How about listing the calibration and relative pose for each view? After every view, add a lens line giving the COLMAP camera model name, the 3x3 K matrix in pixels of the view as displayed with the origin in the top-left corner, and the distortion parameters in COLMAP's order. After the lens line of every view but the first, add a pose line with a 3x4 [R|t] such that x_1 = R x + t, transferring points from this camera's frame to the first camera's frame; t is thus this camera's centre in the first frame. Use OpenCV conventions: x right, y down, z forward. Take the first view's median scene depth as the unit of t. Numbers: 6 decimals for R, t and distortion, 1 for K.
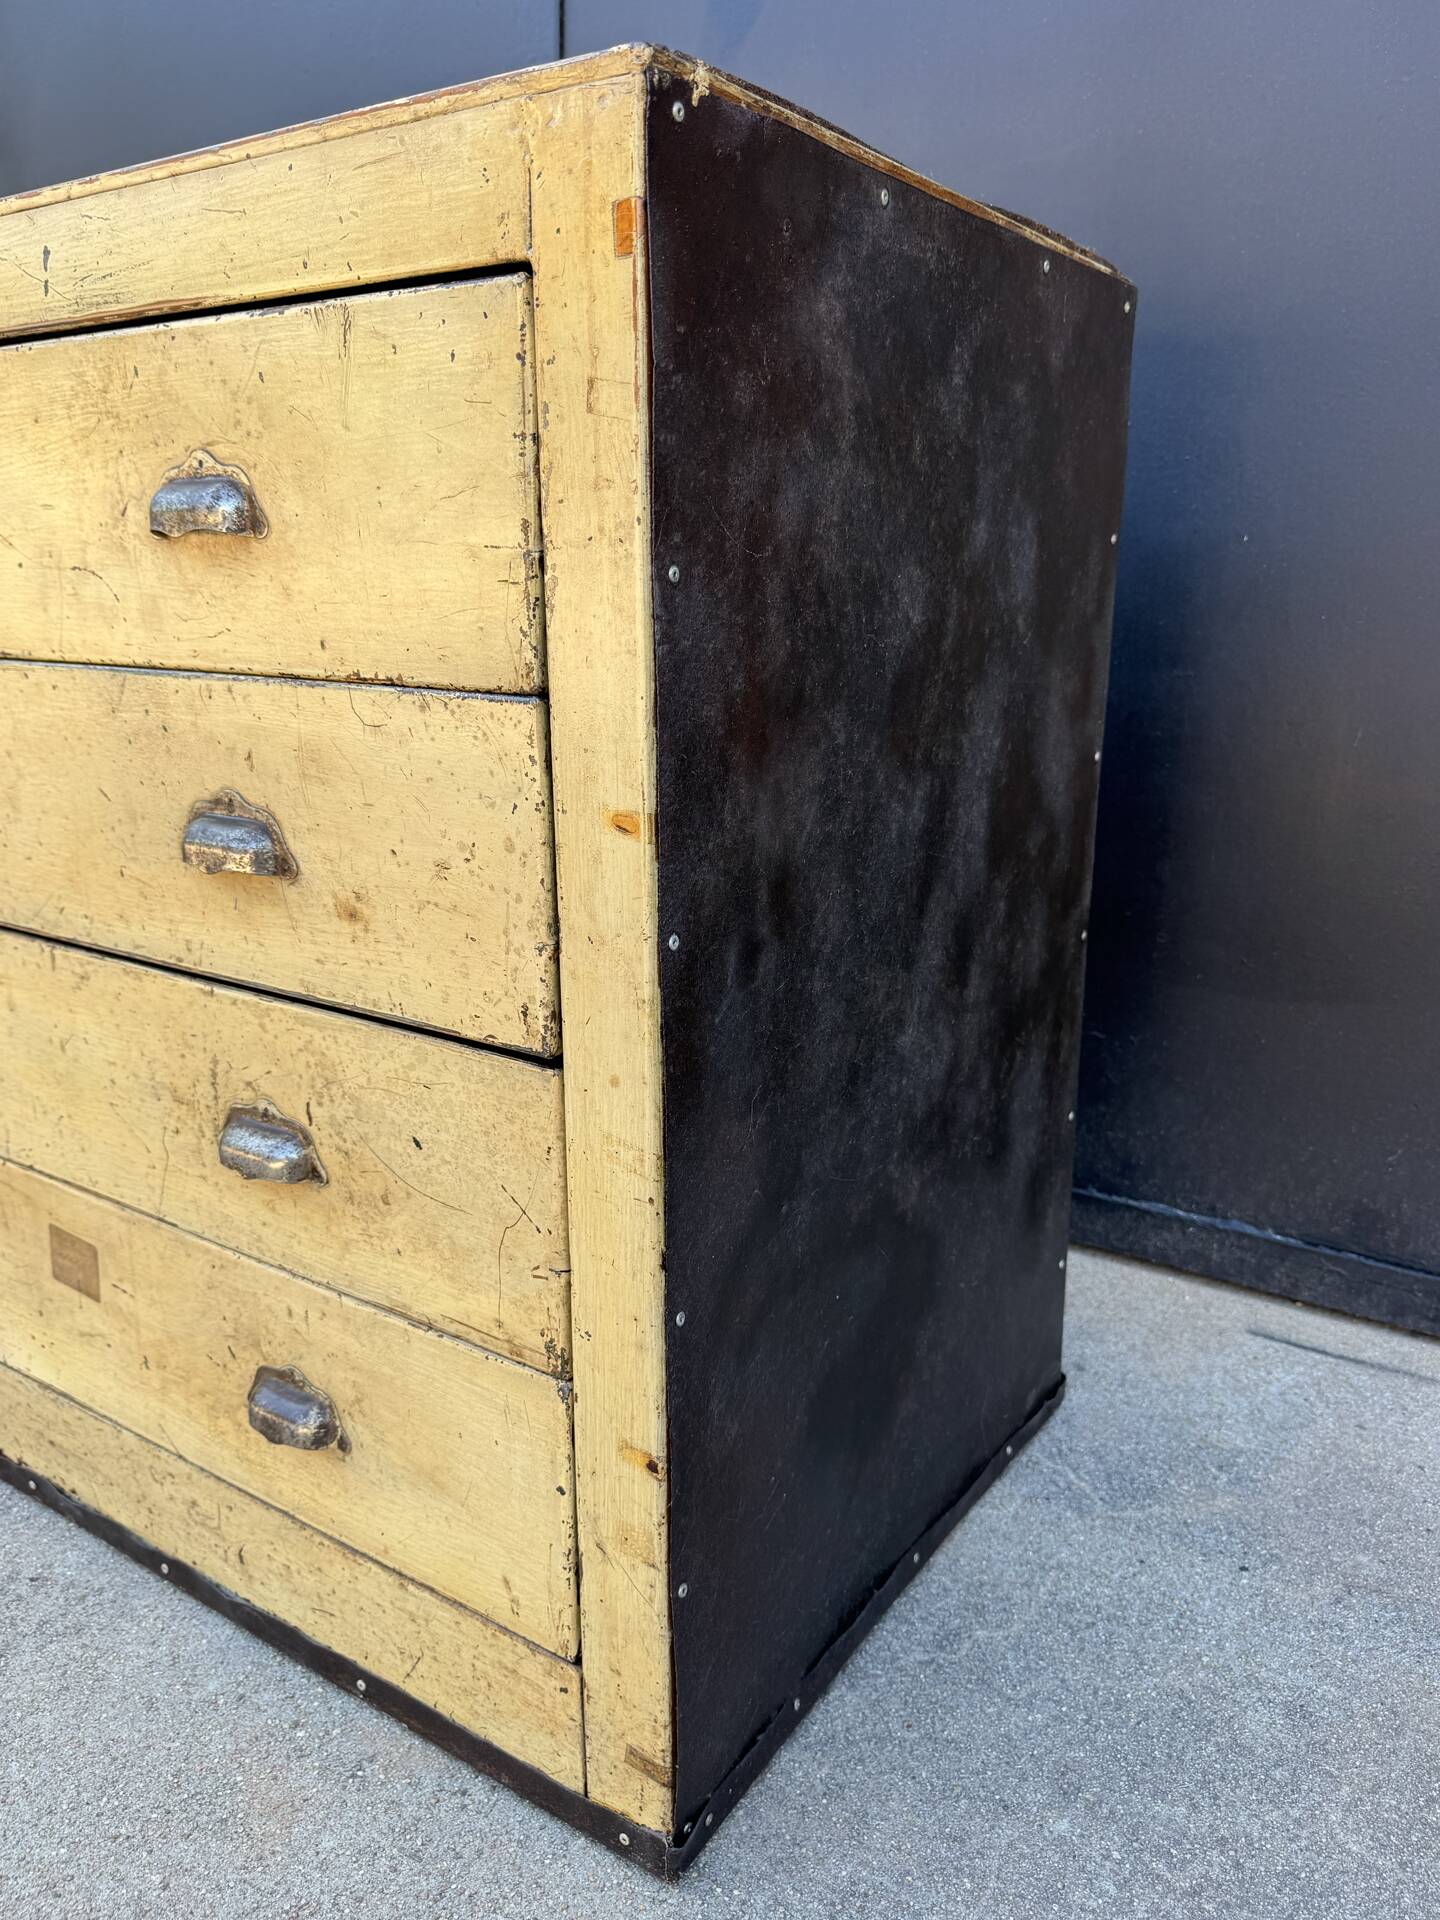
lens RADIAL K [[1419.3, 0, 720.0], [0, 1419.3, 960.0], [0, 0, 1]] dist [0.050059, -0.087882]
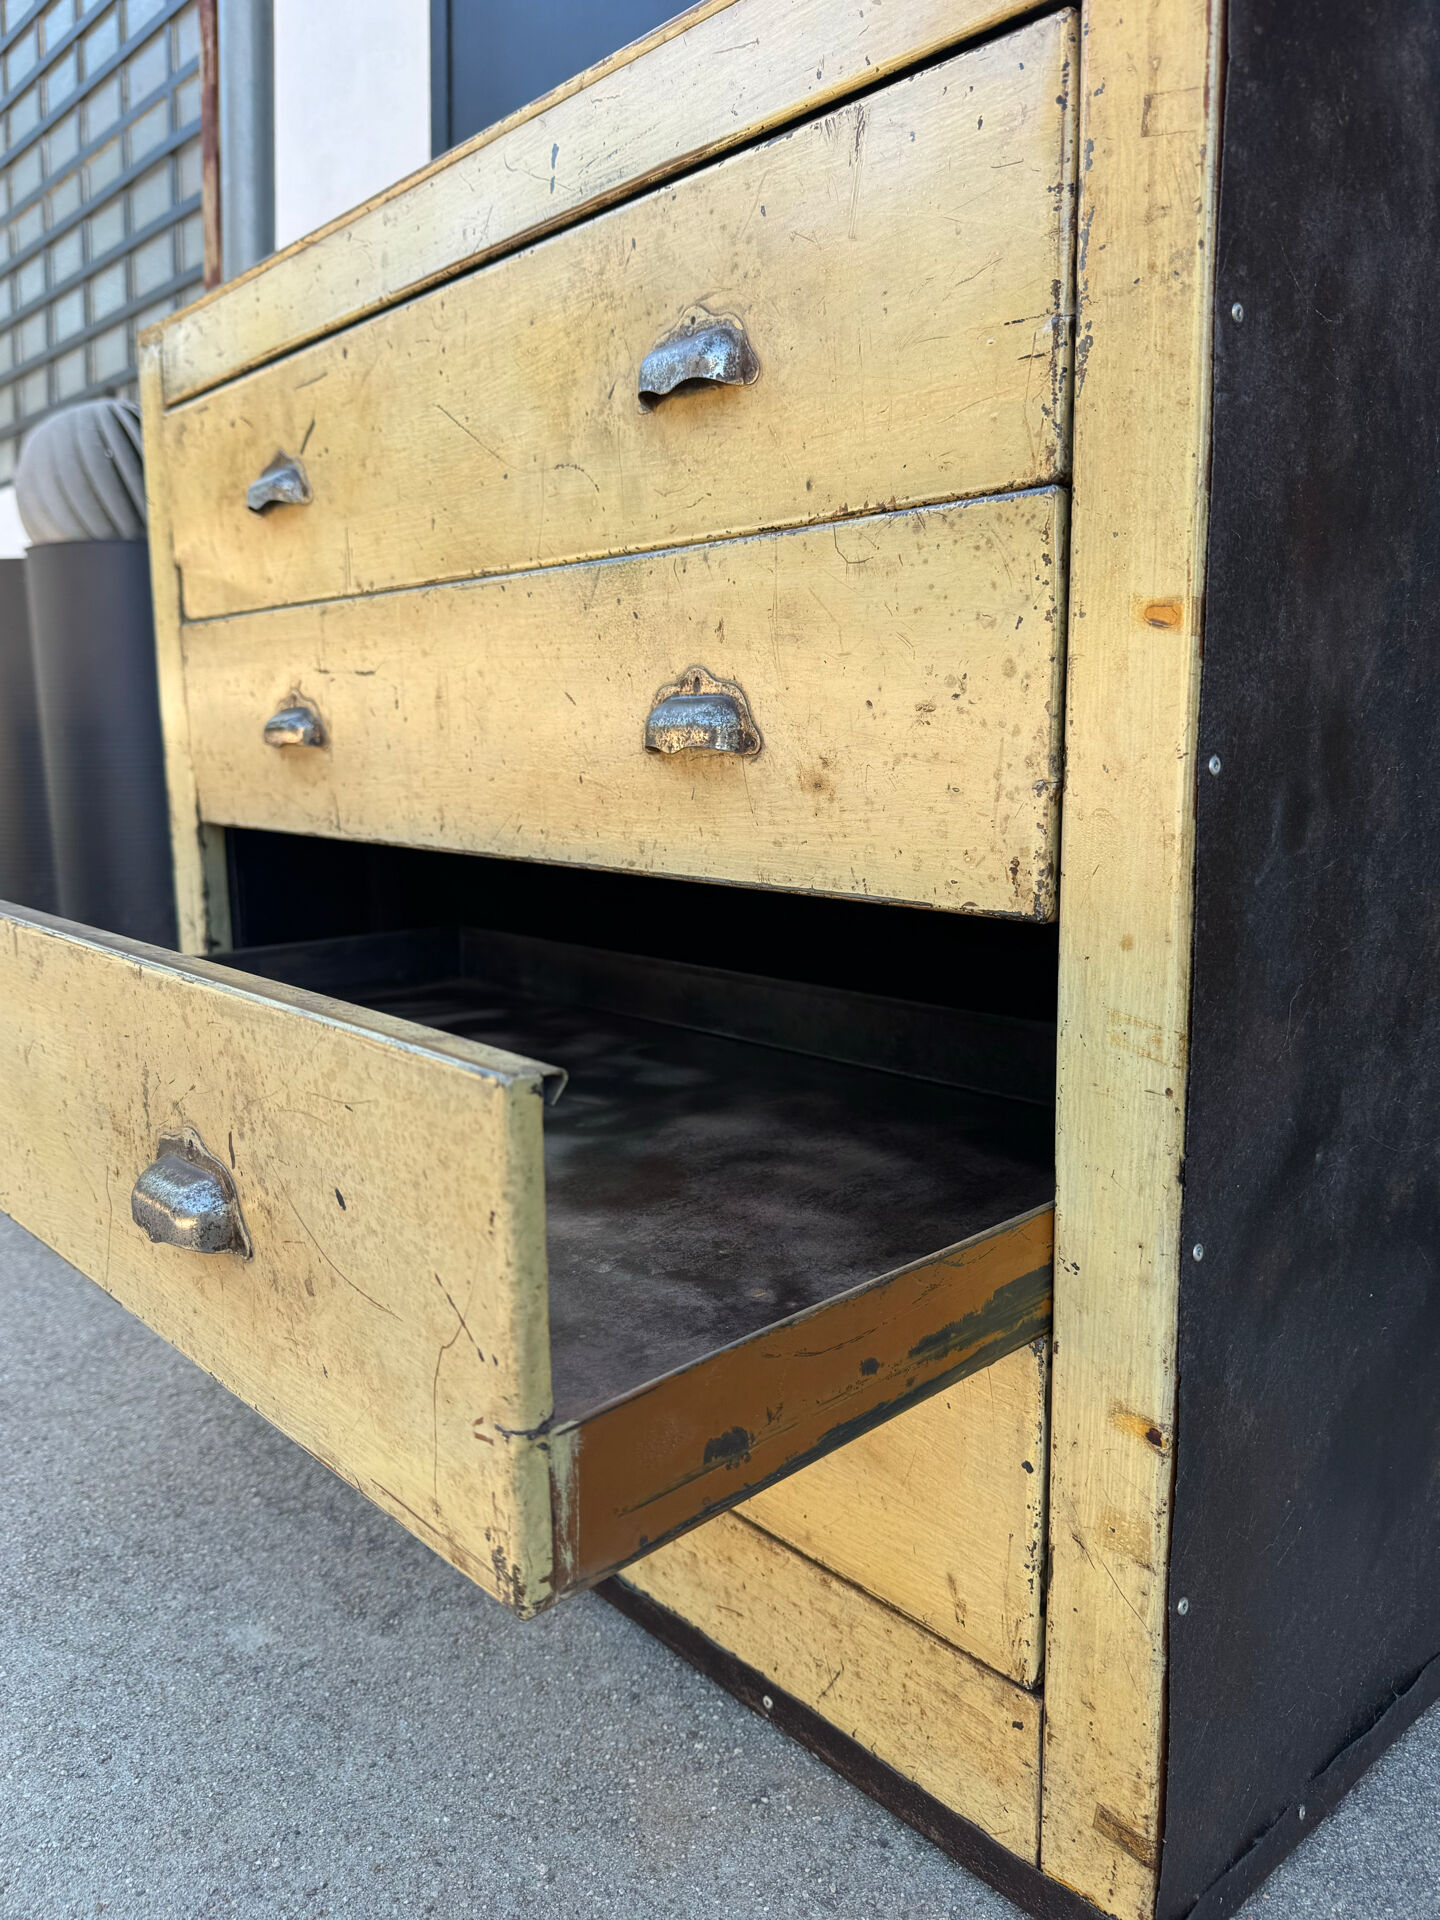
lens RADIAL K [[1434.3, 0, 710.3], [0, 1434.3, 954.5], [0, 0, 1]] dist [0.012242, -0.025182]
pose [[0.963735, 0.029487, -0.265226, -0.076999], [-0.057856, 0.993325, -0.099792, 0.168443], [0.260513, 0.111518, 0.959008, 0.111021]]
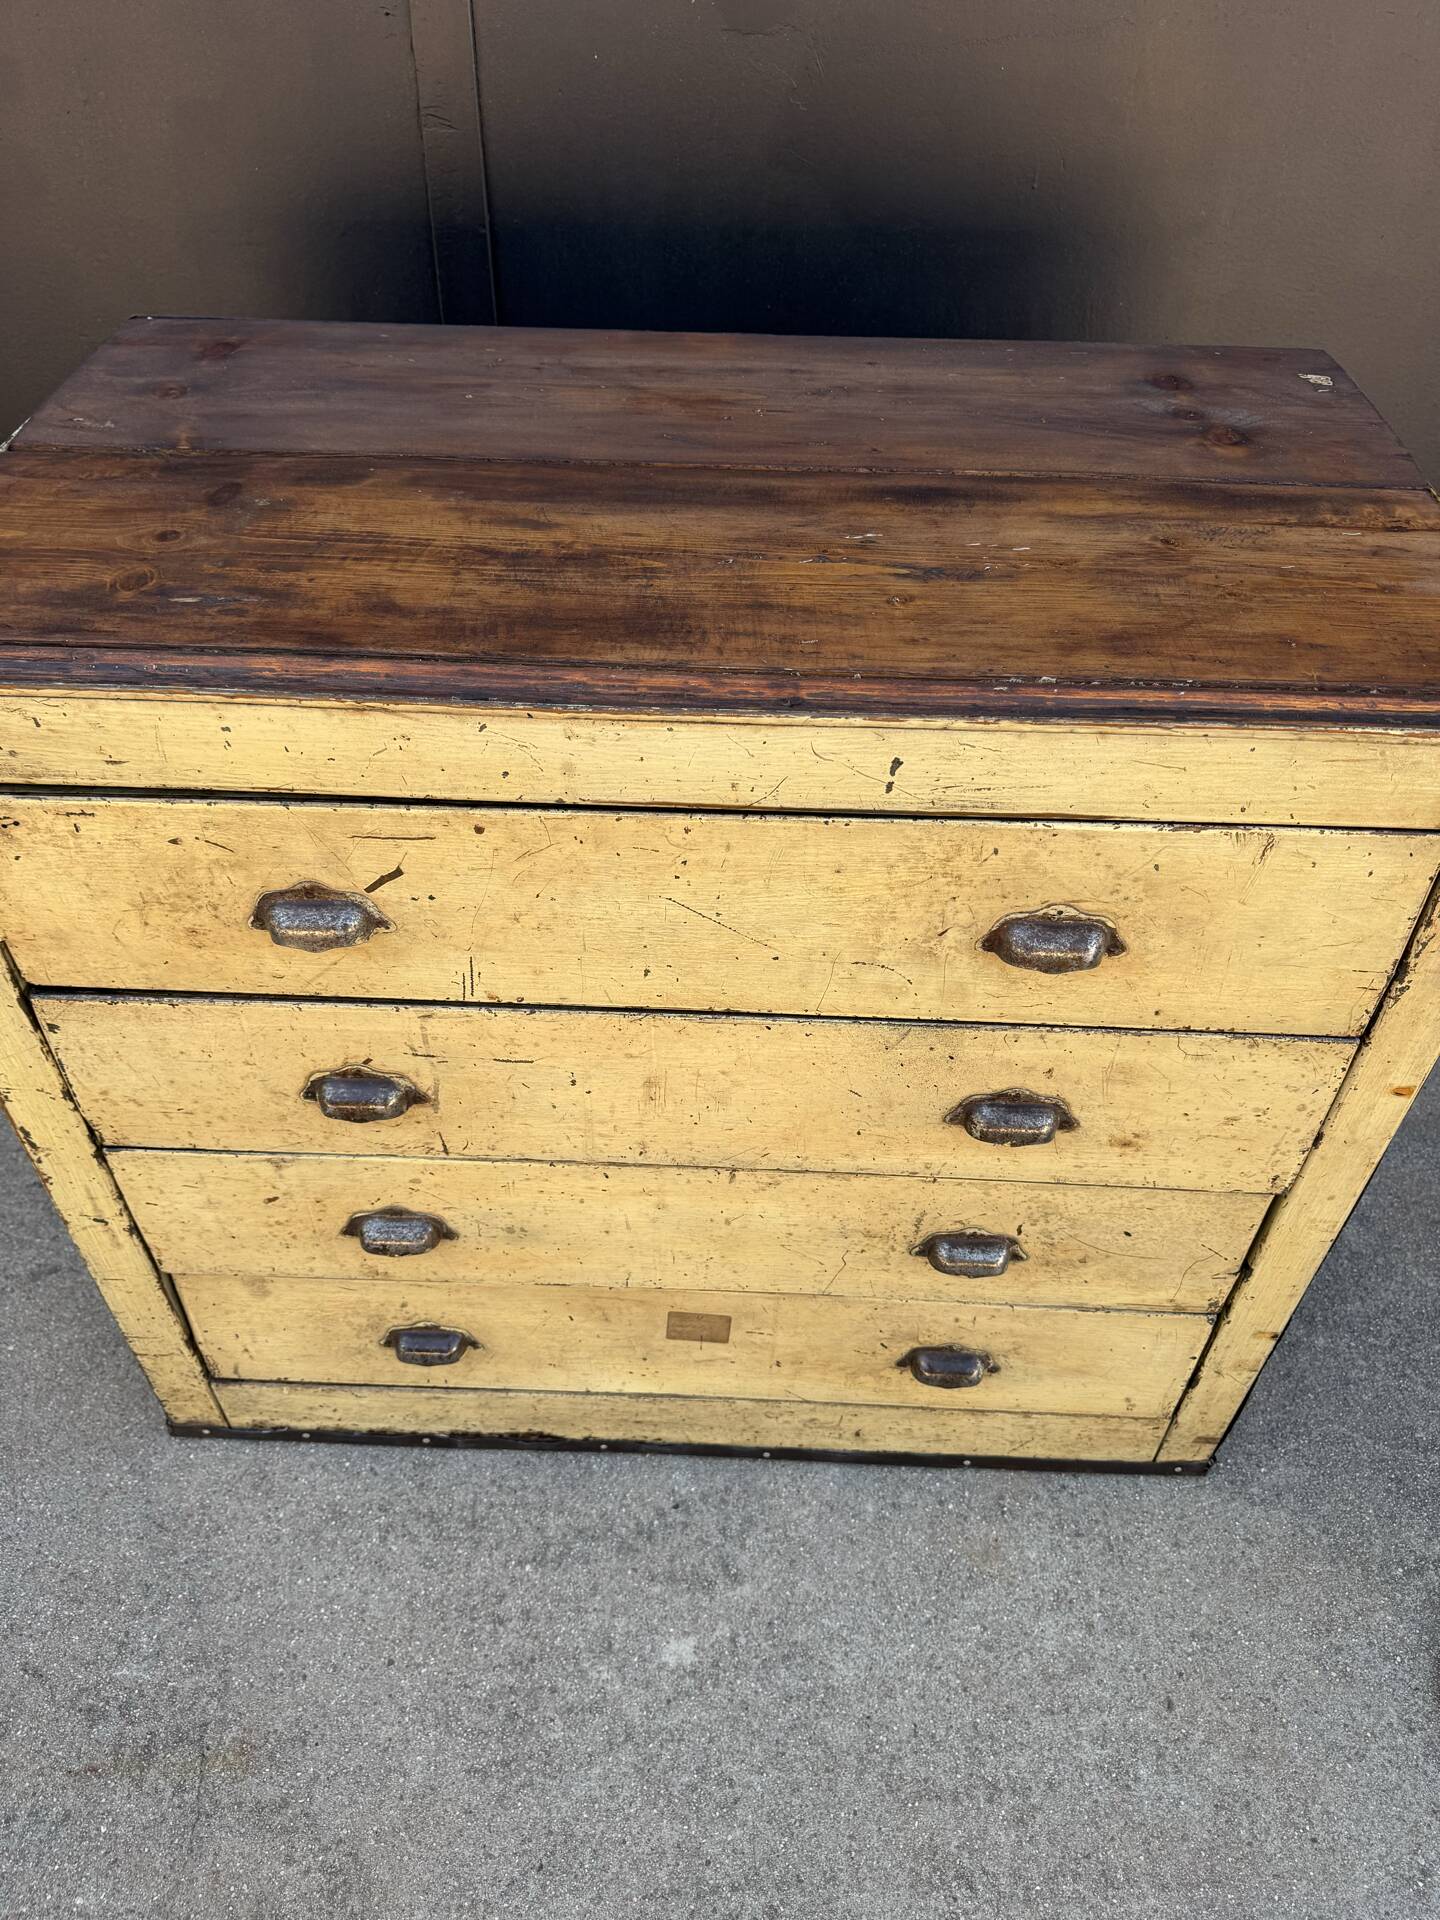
lens RADIAL K [[1350.9, 0, 720.0], [0, 1350.9, 960.0], [0, 0, 1]] dist [0.095572, -0.164118]
pose [[0.851653, -0.354911, 0.385648, -1.033152], [0.133073, 0.858140, 0.495870, -0.891591], [-0.506930, -0.370990, 0.778067, 0.208640]]
